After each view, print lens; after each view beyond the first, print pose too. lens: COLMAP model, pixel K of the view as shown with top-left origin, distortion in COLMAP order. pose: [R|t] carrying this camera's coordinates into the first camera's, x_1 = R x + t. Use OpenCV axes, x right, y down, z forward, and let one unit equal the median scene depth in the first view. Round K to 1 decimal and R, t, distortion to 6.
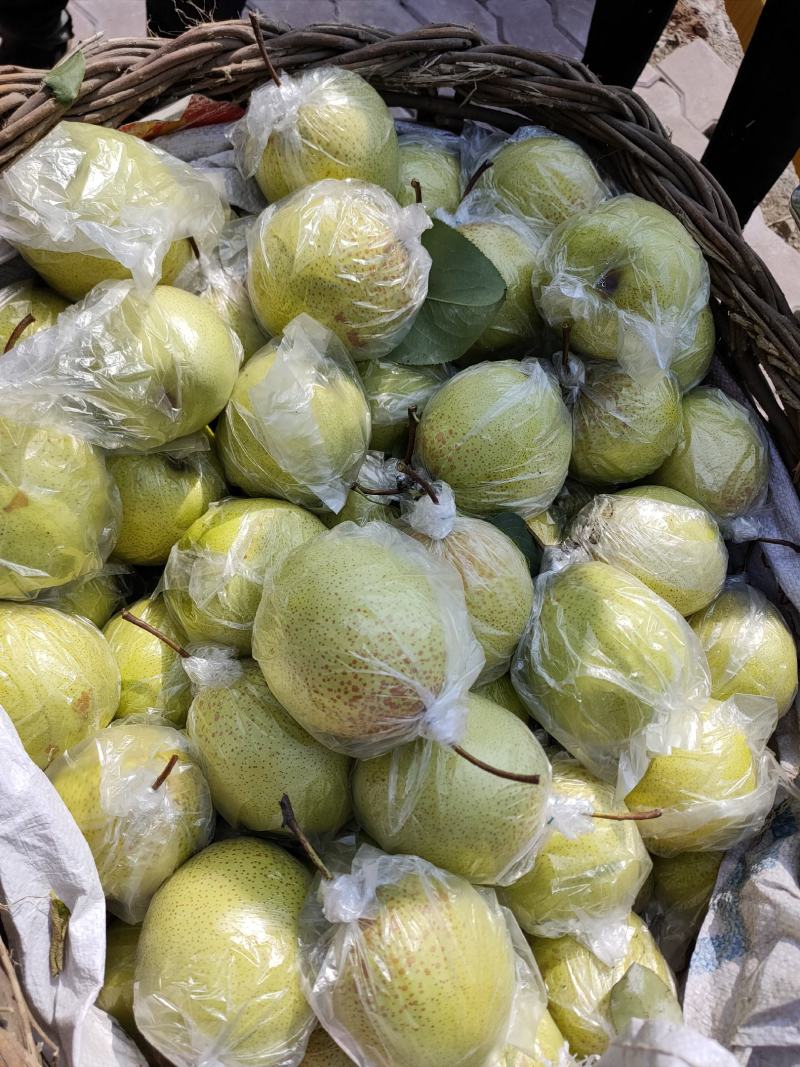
lens RADIAL K [[844.0, 0, 399.0], [0, 844.0, 527.3], [0, 0, 1]] dist [-0.013831, 0.014134]
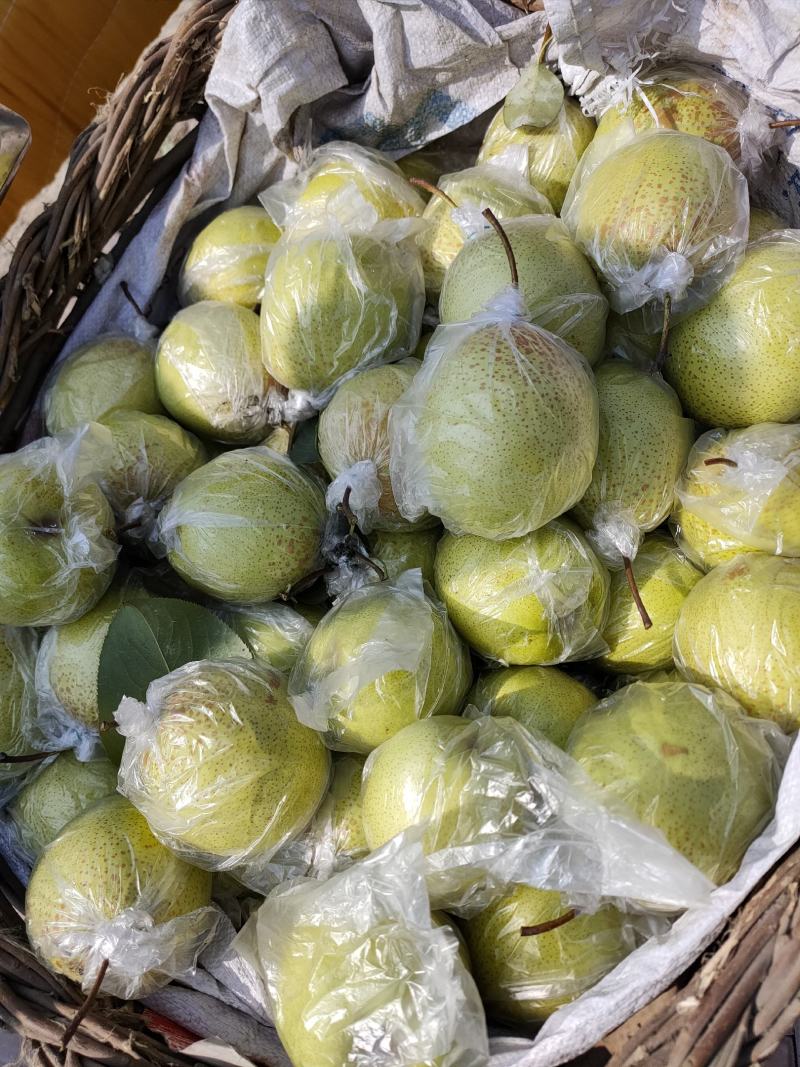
lens RADIAL K [[844.0, 0, 398.6], [0, 844.0, 539.8], [0, 0, 1]] dist [-0.013831, 0.014134]
pose [[-0.701284, -0.700035, 0.134727, -0.170298], [0.698544, -0.637083, 0.325825, -0.344536], [-0.142257, 0.322608, 0.935781, 0.069089]]
